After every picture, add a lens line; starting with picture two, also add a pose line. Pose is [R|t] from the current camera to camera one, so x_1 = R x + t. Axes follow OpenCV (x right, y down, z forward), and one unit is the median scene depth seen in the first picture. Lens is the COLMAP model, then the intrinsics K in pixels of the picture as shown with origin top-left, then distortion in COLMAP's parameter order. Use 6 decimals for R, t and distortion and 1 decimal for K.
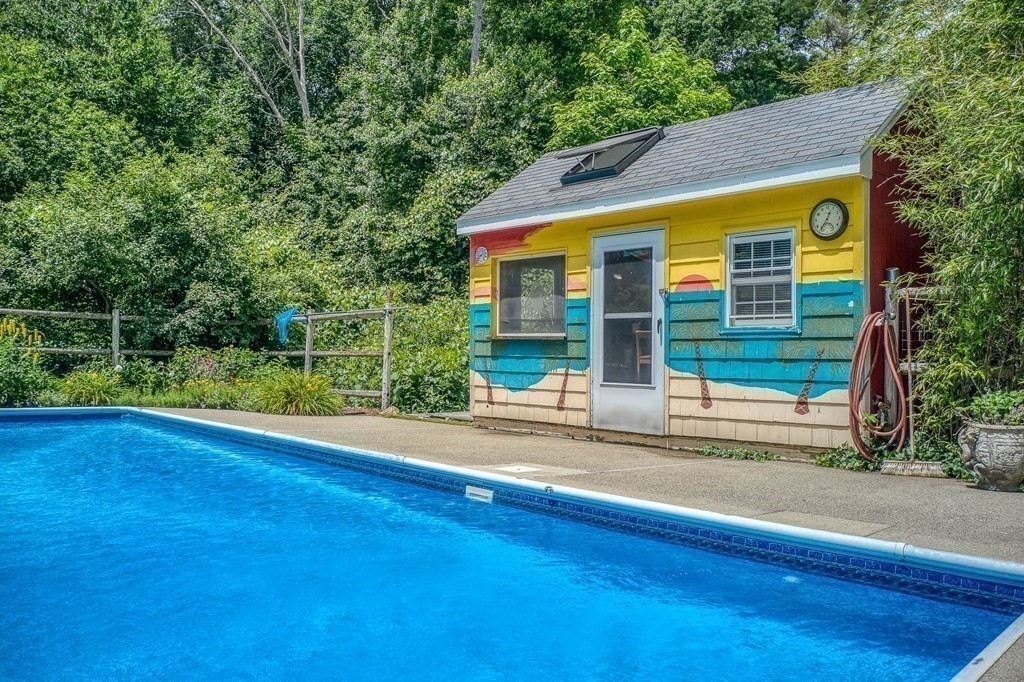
lens RADIAL K [[795.9, 0, 512.0], [0, 795.9, 341.0], [0, 0, 1]] dist [0.000183, -0.034135]
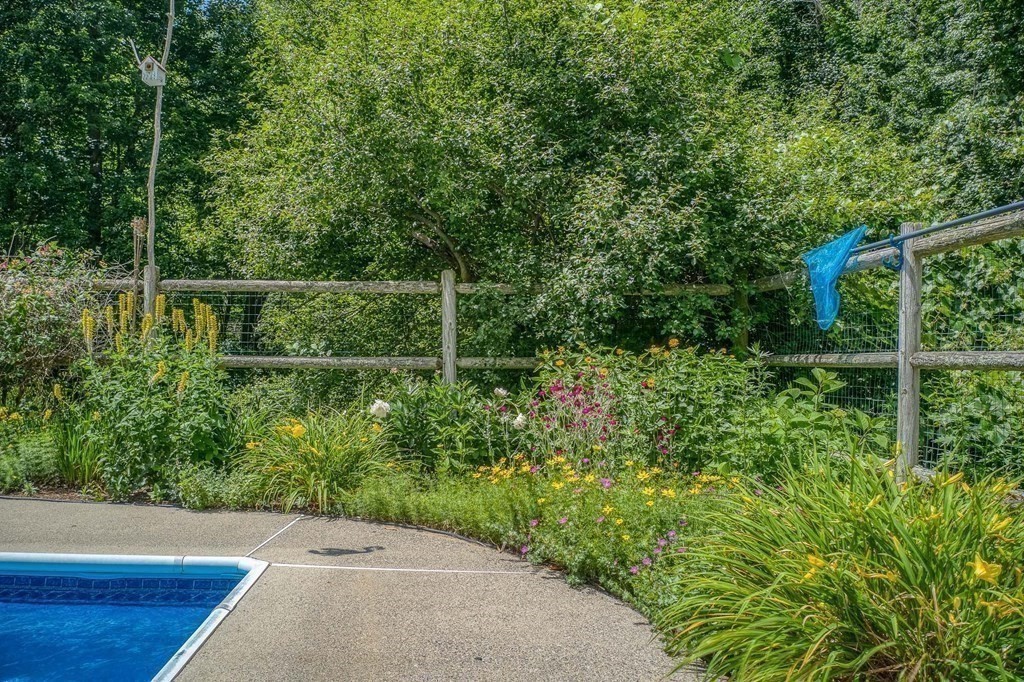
lens RADIAL K [[807.5, 0, 512.0], [0, 807.5, 341.0], [0, 0, 1]] dist [-0.099369, 0.056444]
pose [[0.782088, -0.029136, -0.622487, -0.175616], [0.031732, 0.999472, -0.006914, 0.004947], [0.622360, -0.014346, 0.782600, 0.630439]]
